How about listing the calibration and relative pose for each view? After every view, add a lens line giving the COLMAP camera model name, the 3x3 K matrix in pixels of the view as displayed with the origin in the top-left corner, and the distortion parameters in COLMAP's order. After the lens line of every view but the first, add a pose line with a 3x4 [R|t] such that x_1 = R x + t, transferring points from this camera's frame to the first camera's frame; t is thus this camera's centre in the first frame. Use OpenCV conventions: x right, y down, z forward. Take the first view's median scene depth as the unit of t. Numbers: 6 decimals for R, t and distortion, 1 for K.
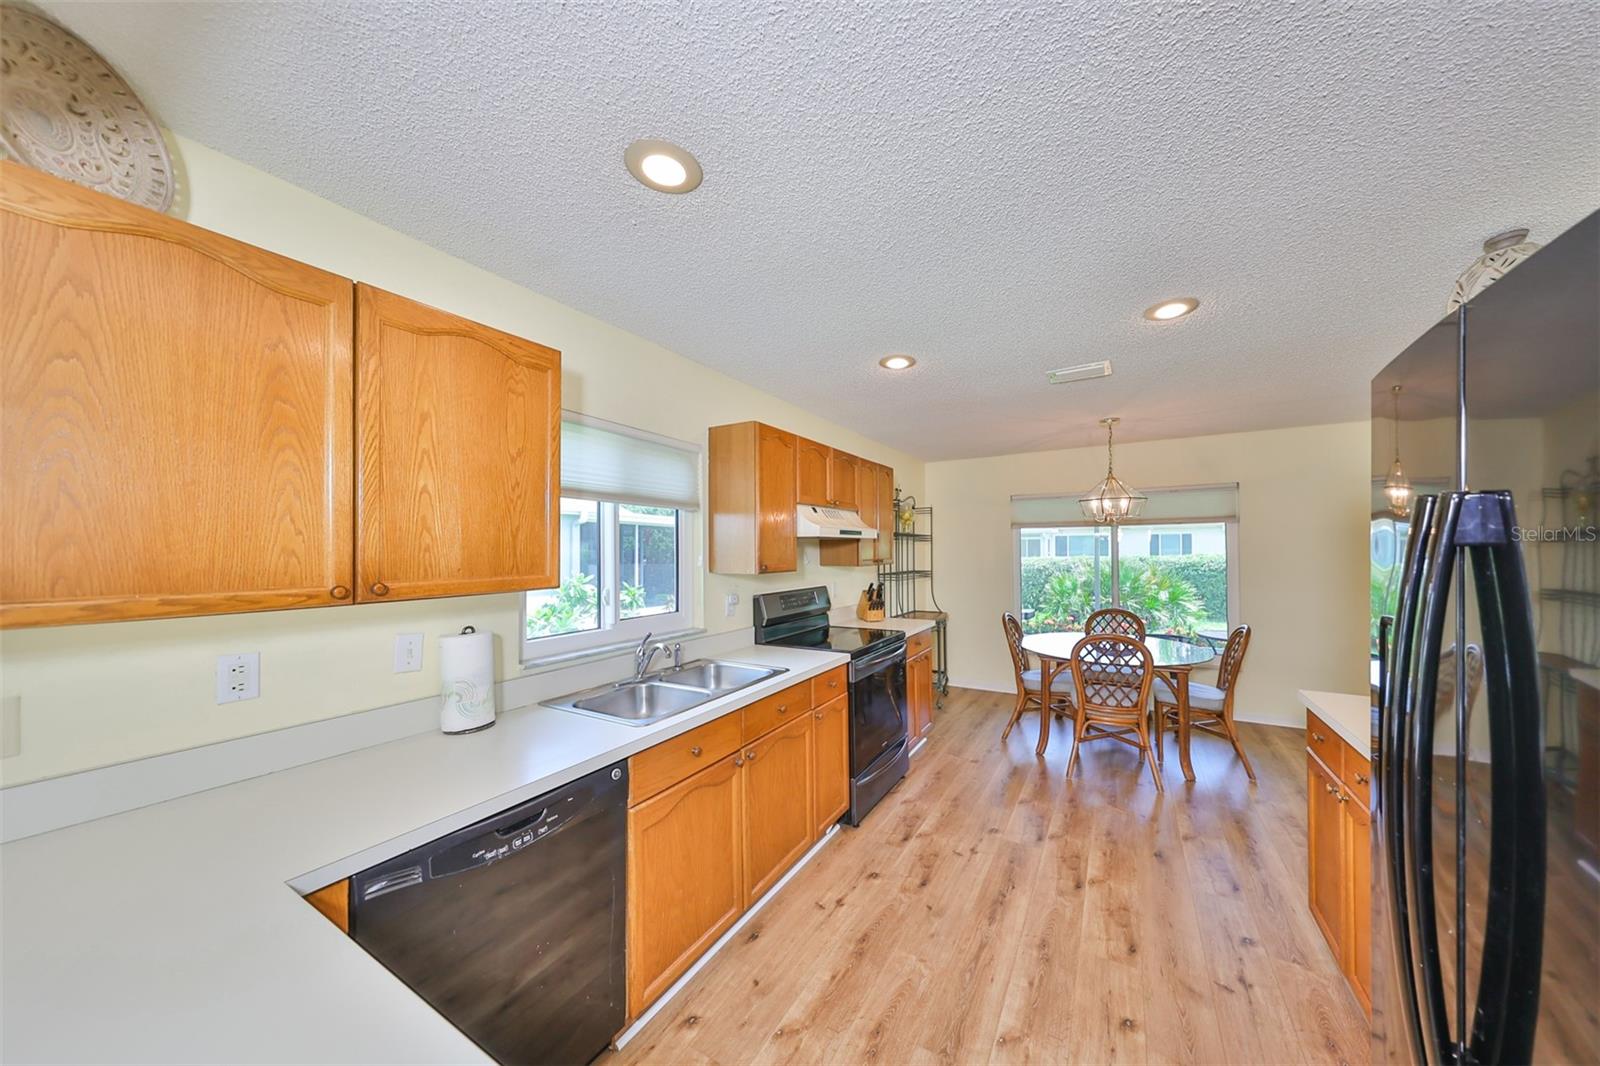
lens RADIAL K [[510.7, 0, 837.3], [0, 510.7, 545.2], [0, 0, 1]] dist [0.001417, 0.000070]
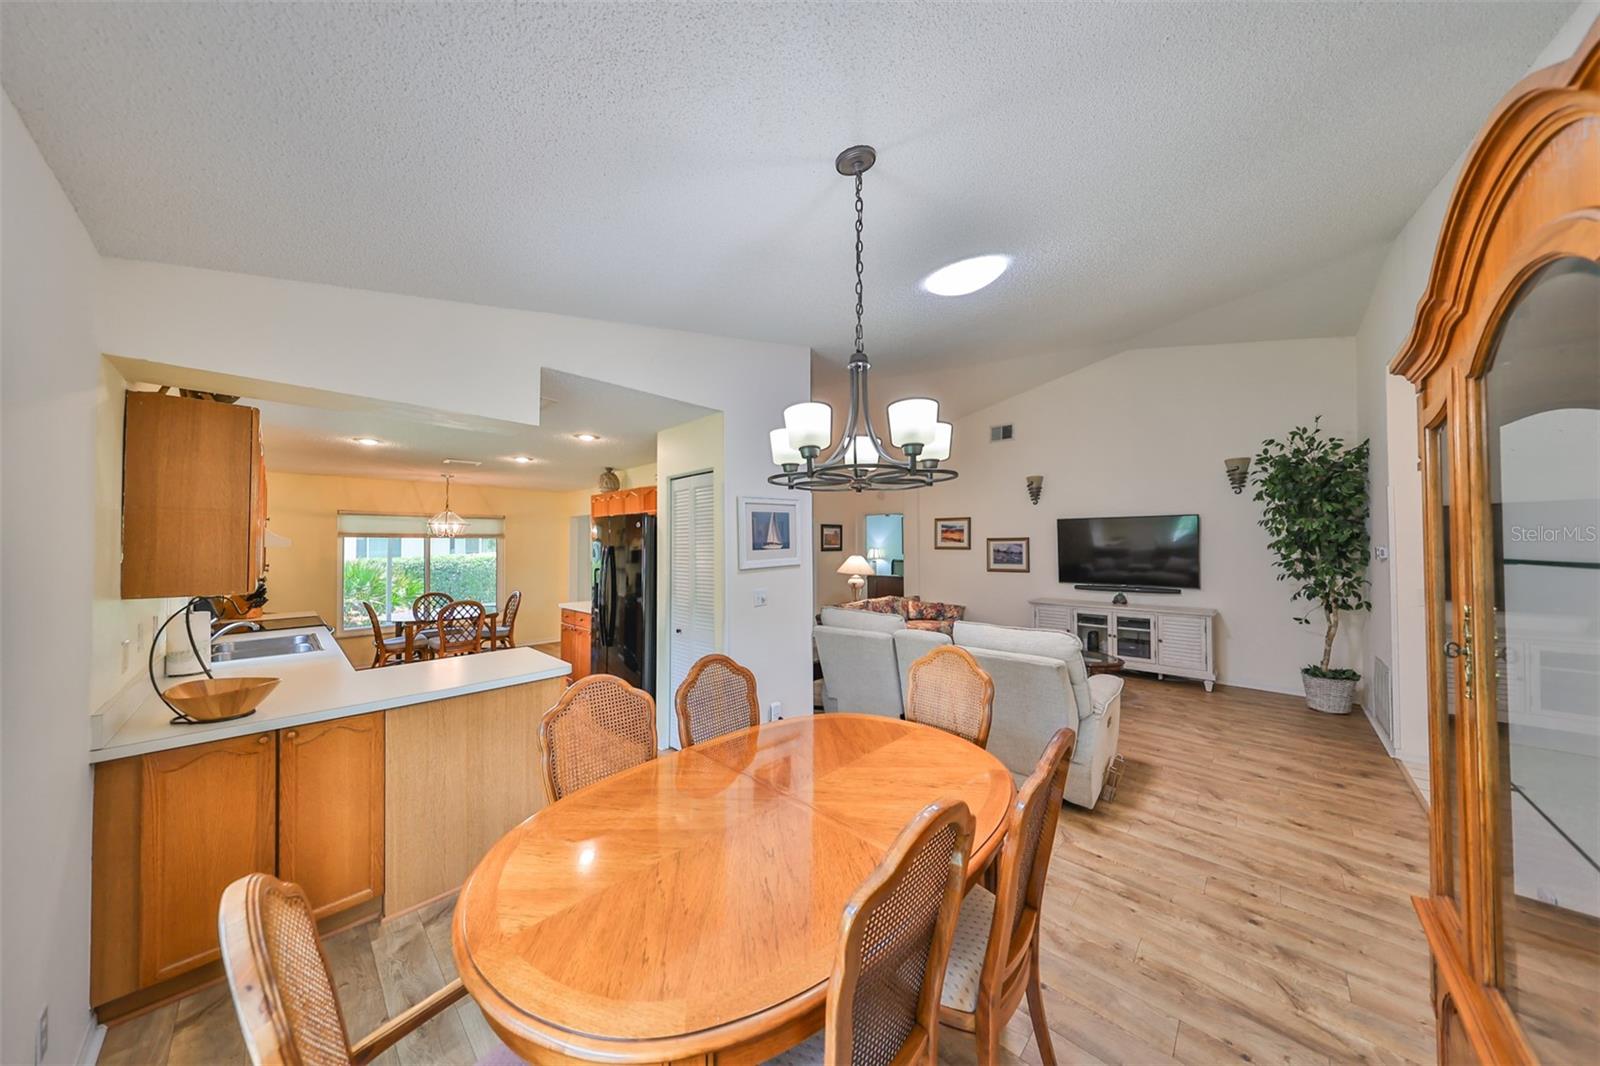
lens RADIAL K [[497.4, 0, 798.2], [0, 497.4, 534.6], [0, 0, 1]] dist [-0.000122, 0.000040]
pose [[0.241021, 0.028304, 0.970107, -0.954579], [-0.007178, 0.999599, -0.027381, -0.024552], [-0.970493, -0.000364, 0.241128, -0.616966]]
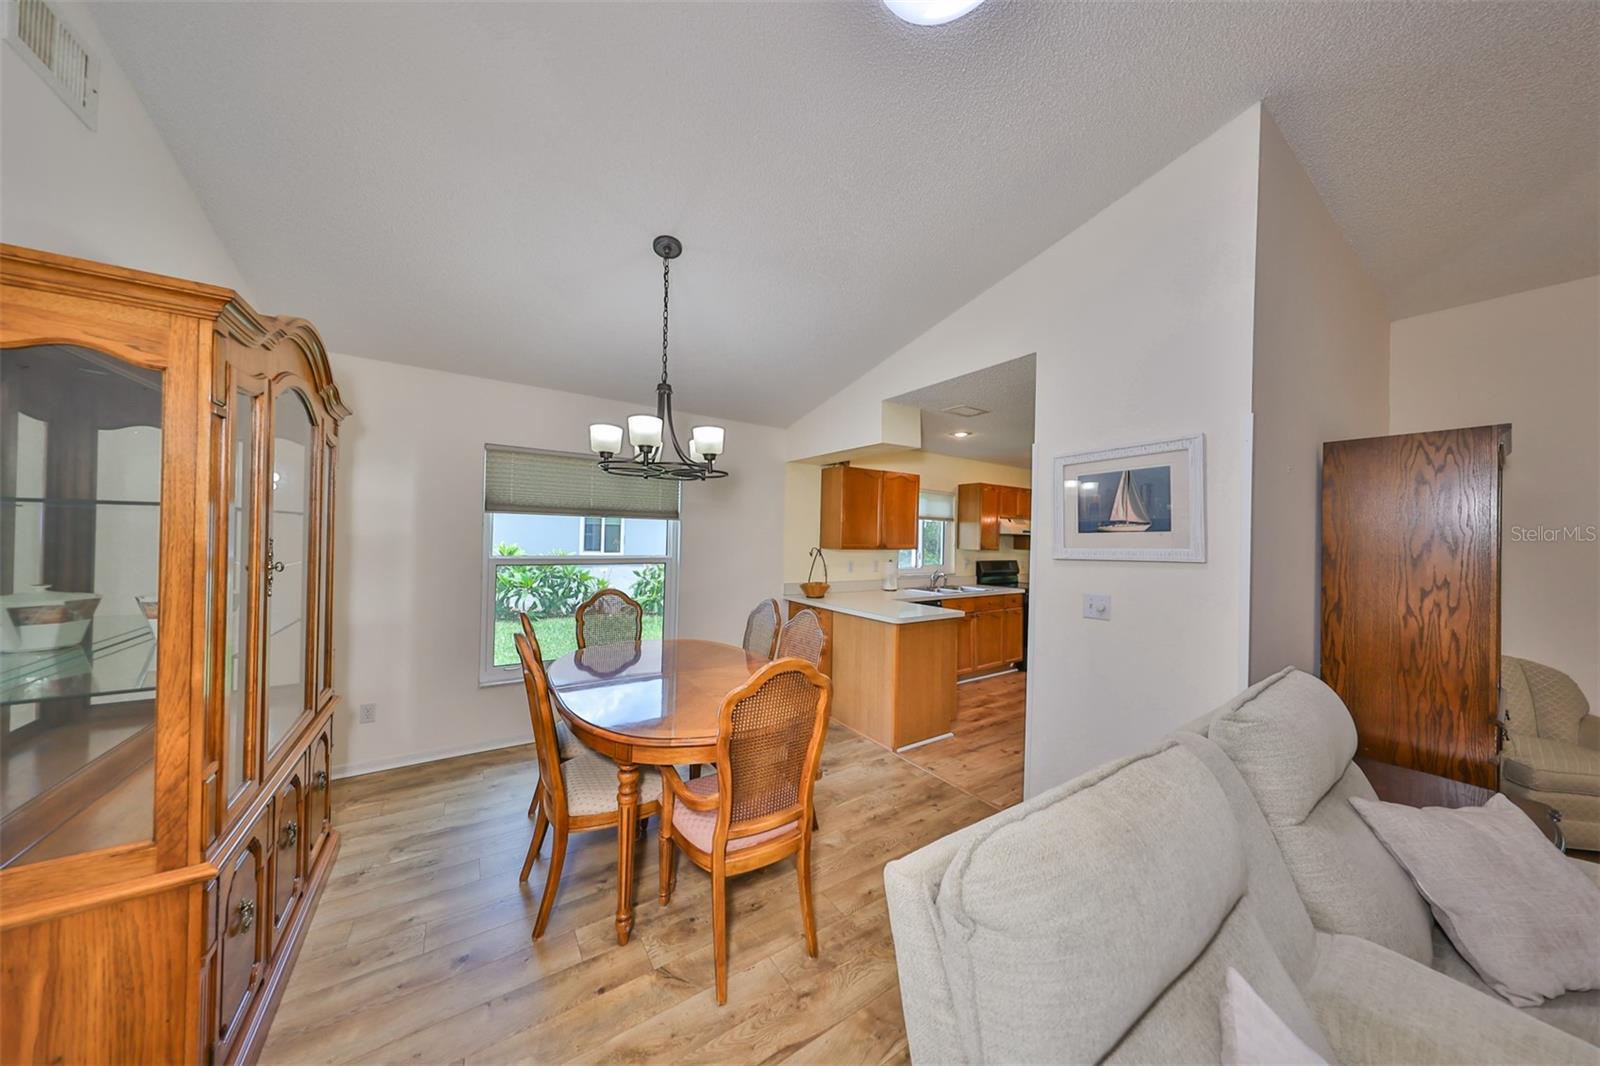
lens RADIAL K [[496.0, 0, 799.8], [0, 496.0, 536.7], [0, 0, 1]] dist [0.000436, 0.000091]
pose [[0.890331, 0.029156, -0.454379, 0.110741], [-0.025802, 0.999575, 0.013582, -0.011549], [0.454581, -0.000368, 0.890705, -1.136344]]
